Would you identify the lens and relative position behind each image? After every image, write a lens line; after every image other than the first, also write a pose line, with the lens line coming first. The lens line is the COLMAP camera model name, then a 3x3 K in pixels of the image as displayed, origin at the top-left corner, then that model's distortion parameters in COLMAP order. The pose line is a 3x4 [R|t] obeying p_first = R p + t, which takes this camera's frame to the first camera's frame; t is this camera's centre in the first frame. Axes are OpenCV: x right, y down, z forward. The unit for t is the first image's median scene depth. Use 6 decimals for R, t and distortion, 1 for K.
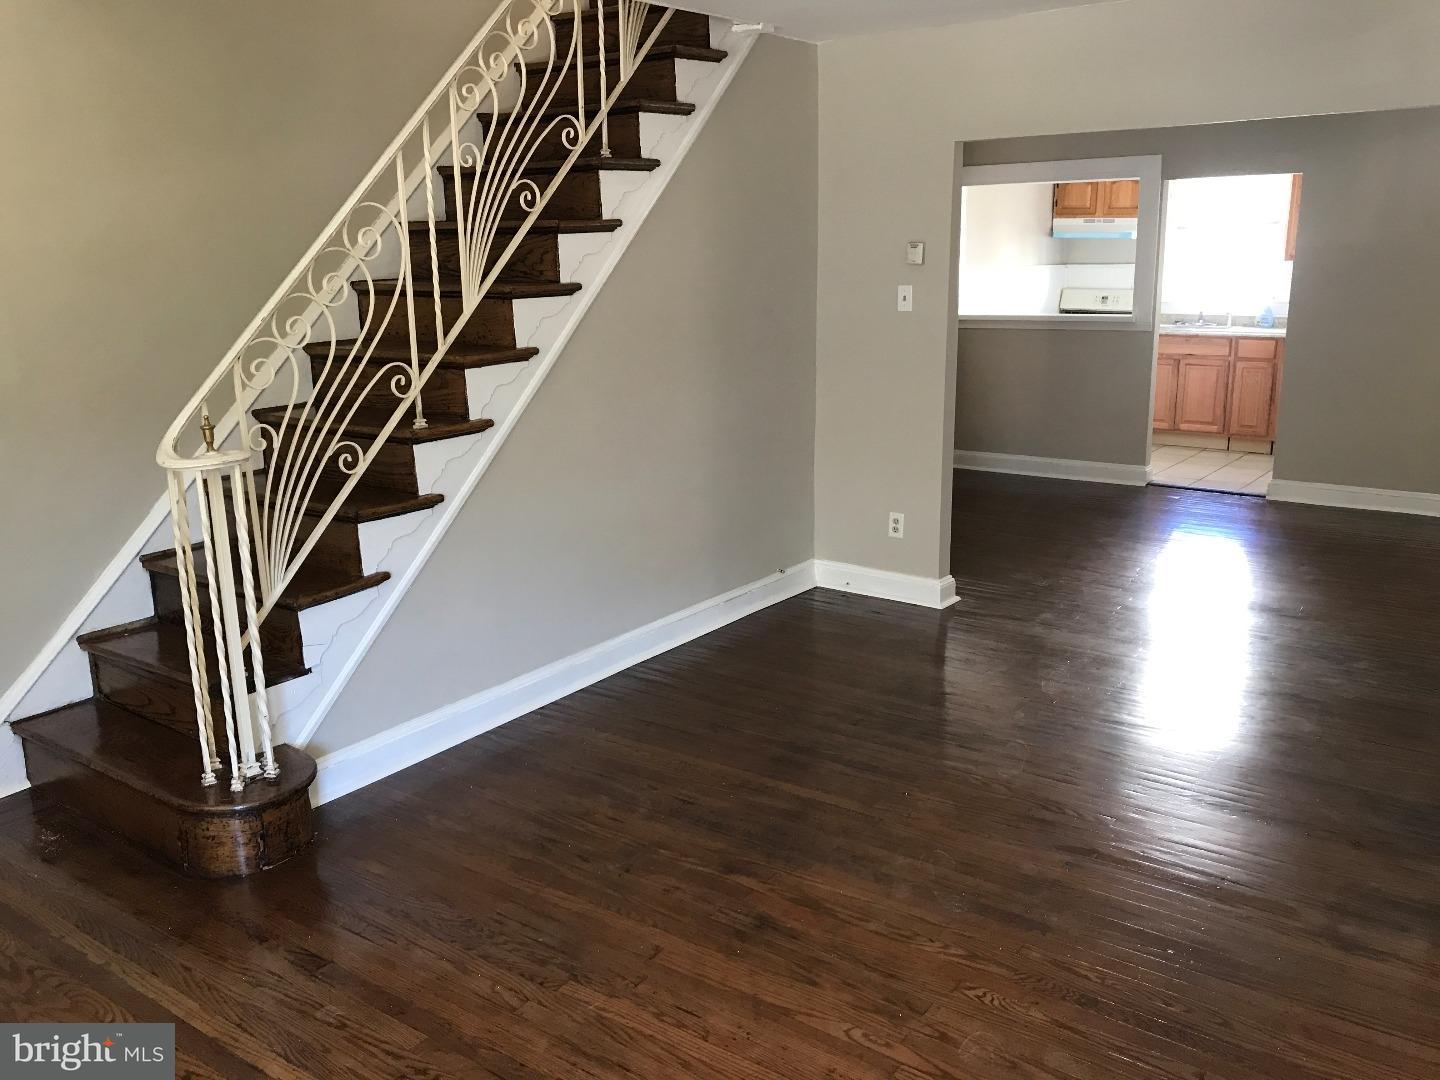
lens RADIAL K [[1184.8, 0, 718.4], [0, 1184.8, 534.6], [0, 0, 1]] dist [0.022331, -0.004775]
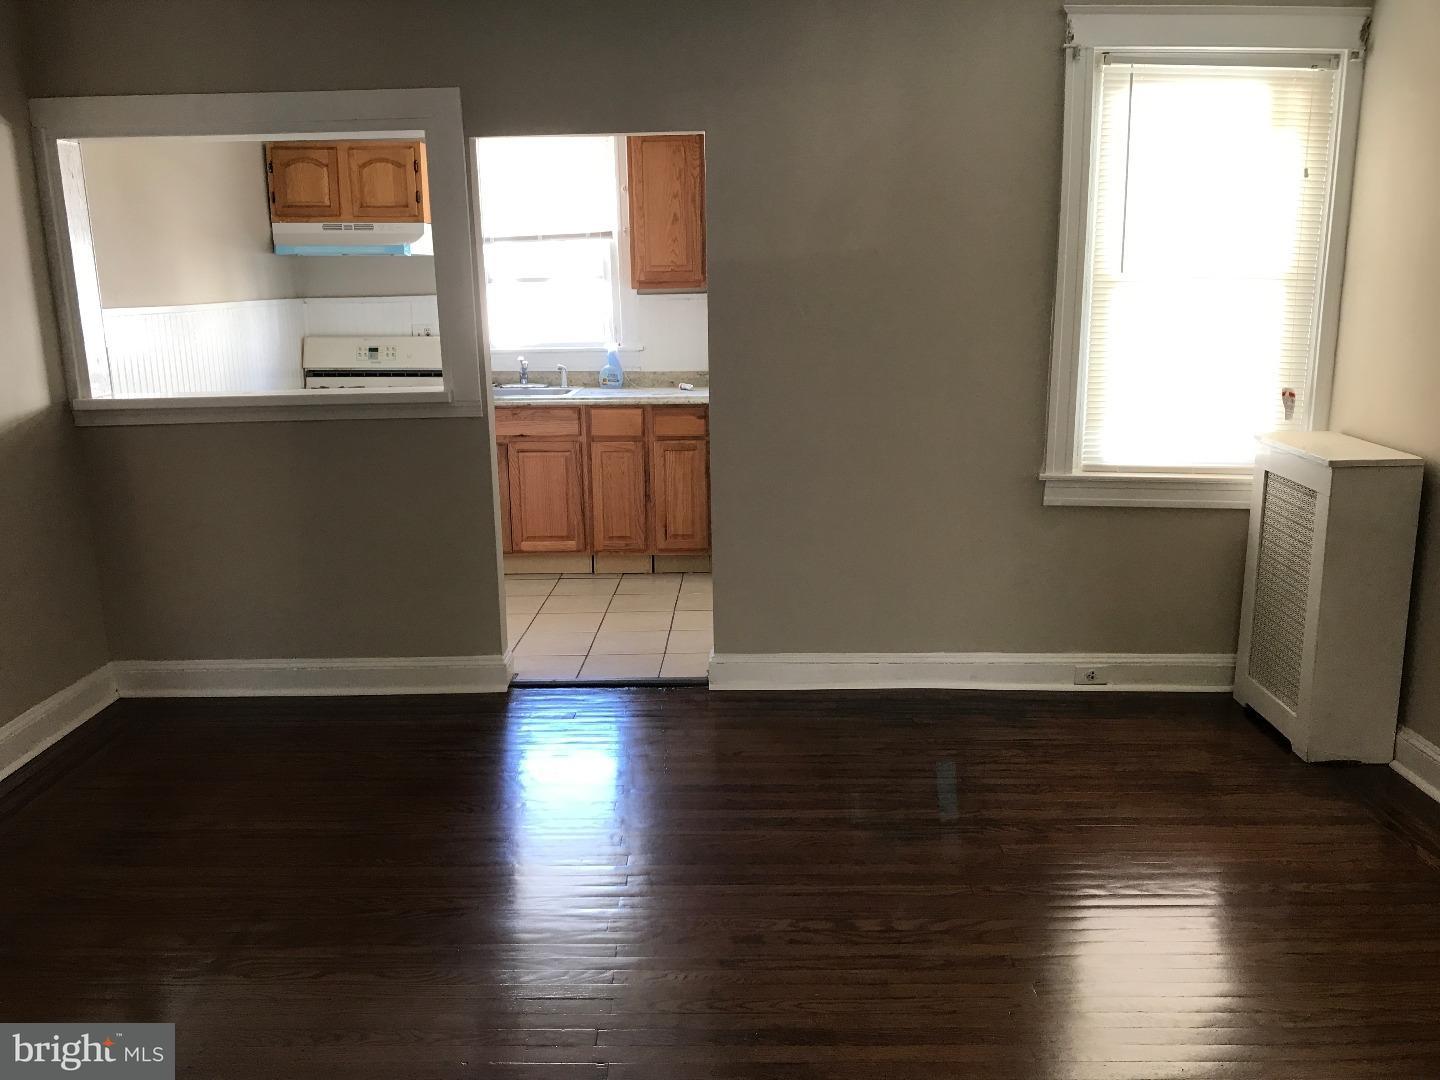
lens RADIAL K [[1200.7, 0, 703.5], [0, 1200.7, 523.5], [0, 0, 1]] dist [0.078074, -0.095687]
pose [[0.827813, -0.117025, 0.548662, 0.130358], [0.141283, 0.989967, -0.002013, -0.100345], [-0.542922, 0.079183, 0.836042, 0.458405]]
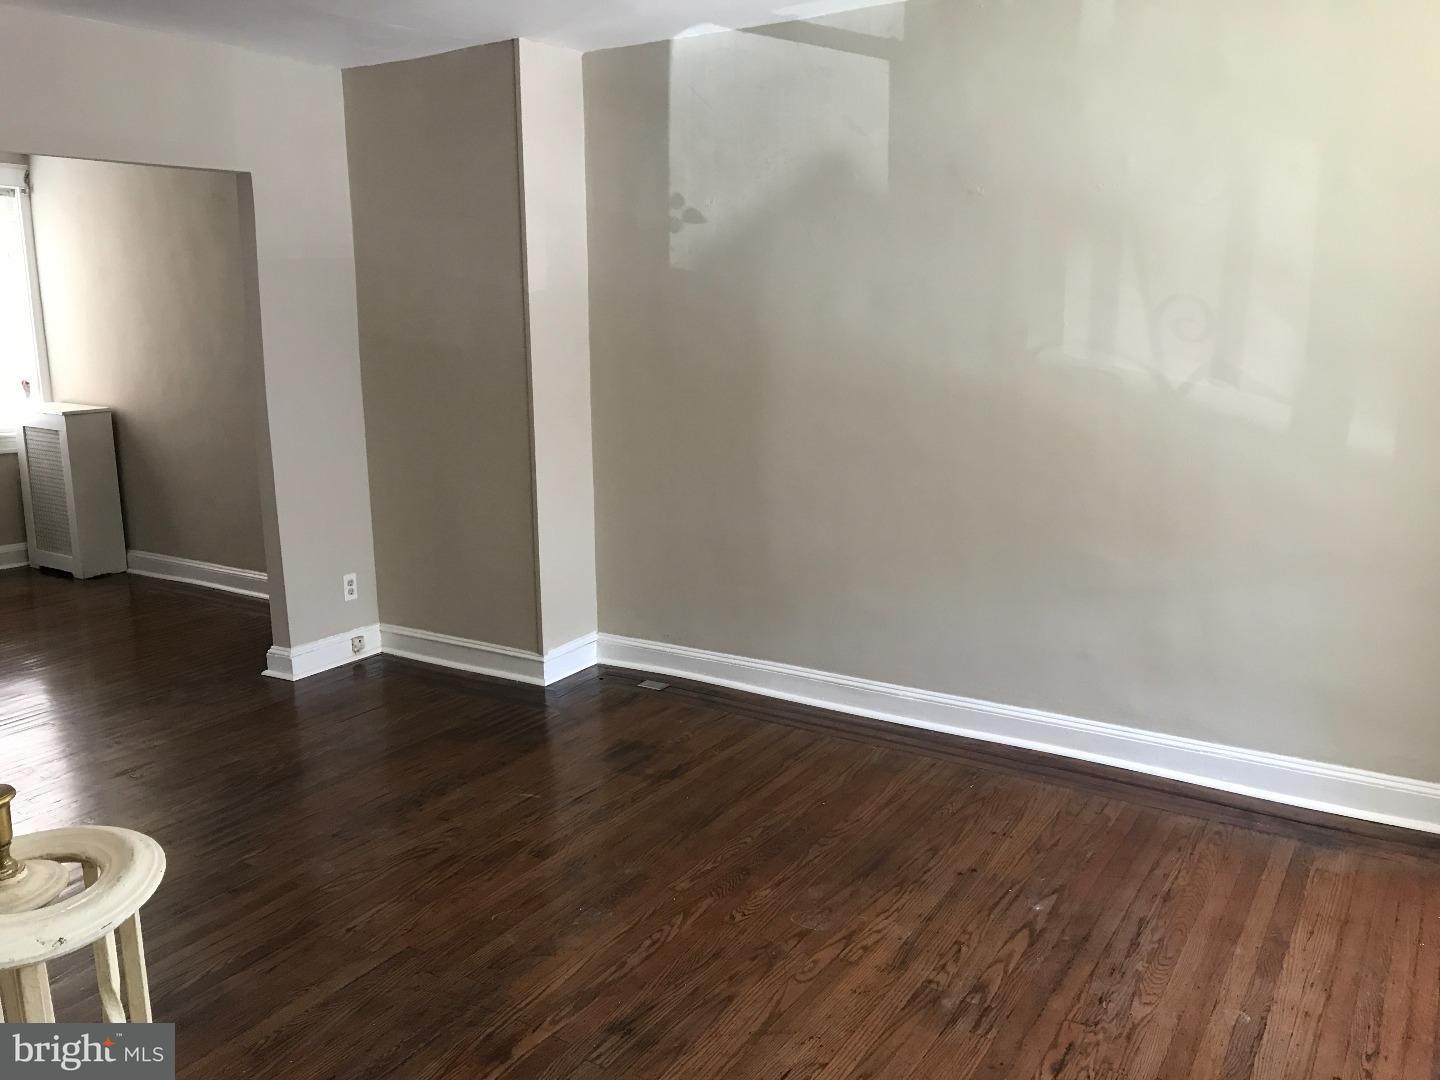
lens RADIAL K [[1200.7, 0, 703.5], [0, 1200.7, 523.5], [0, 0, 1]] dist [0.078074, -0.095687]
pose [[-0.034207, -0.182677, 0.982578, -0.275708], [0.250089, 0.950310, 0.185384, -0.065134], [-0.967618, 0.252073, 0.013178, 0.290500]]
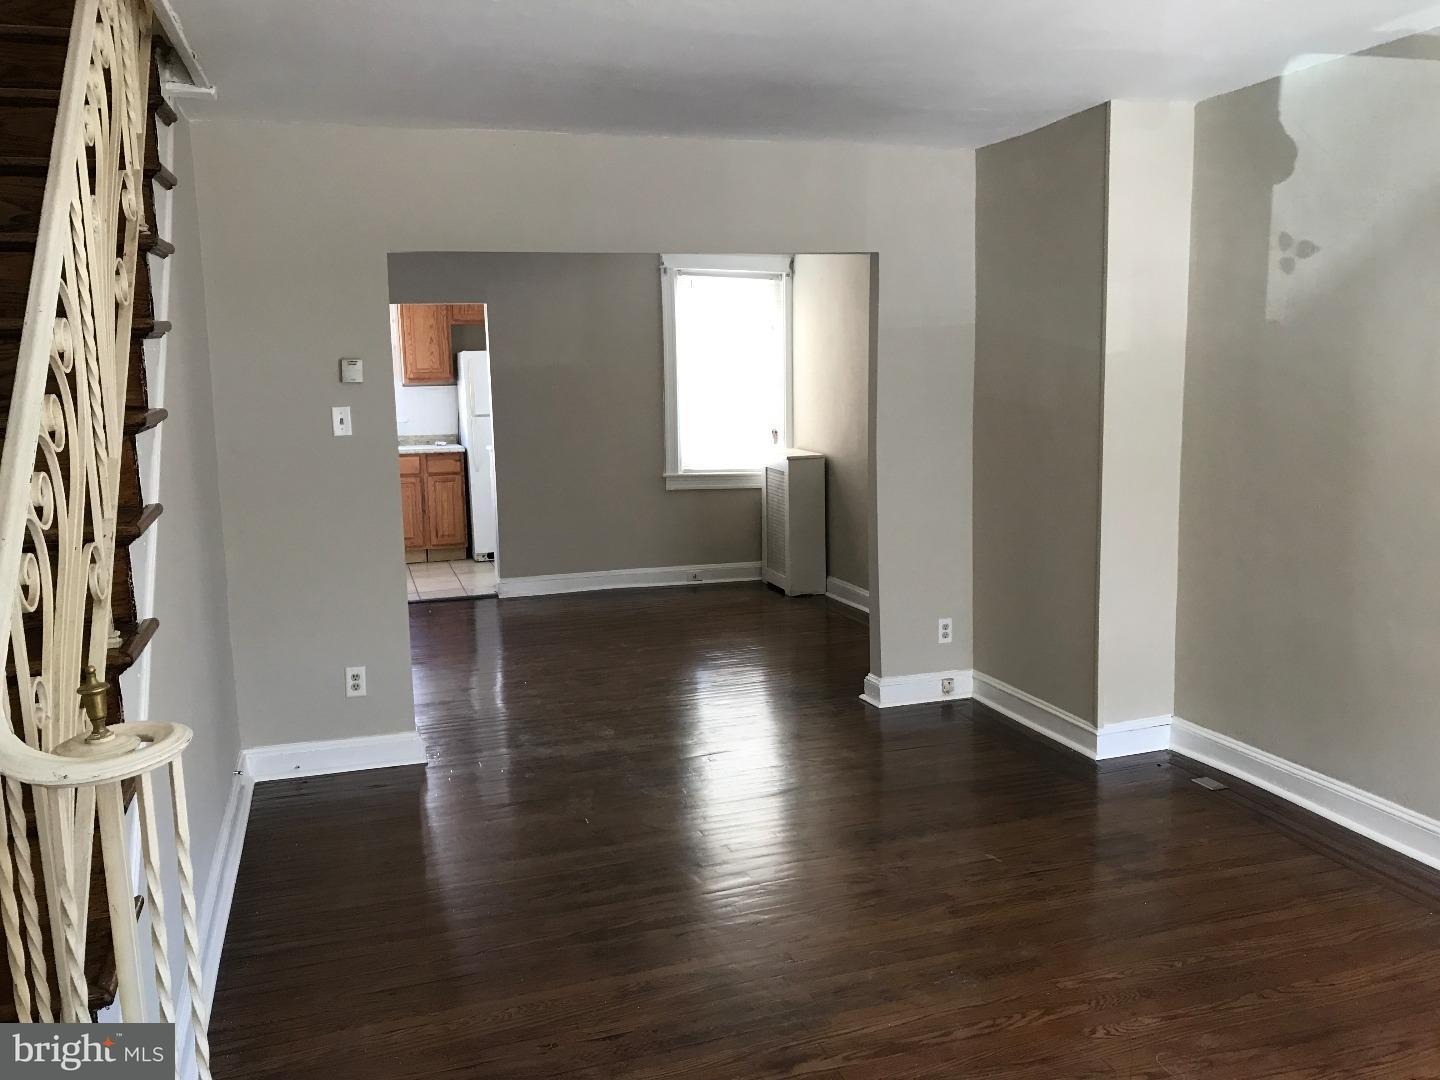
lens RADIAL K [[1184.8, 0, 718.4], [0, 1184.8, 534.6], [0, 0, 1]] dist [0.022331, -0.004775]
pose [[0.592204, -0.119116, 0.796935, -0.246344], [0.204733, 0.978800, -0.005838, -0.035795], [-0.779345, 0.166617, 0.604036, 0.173737]]
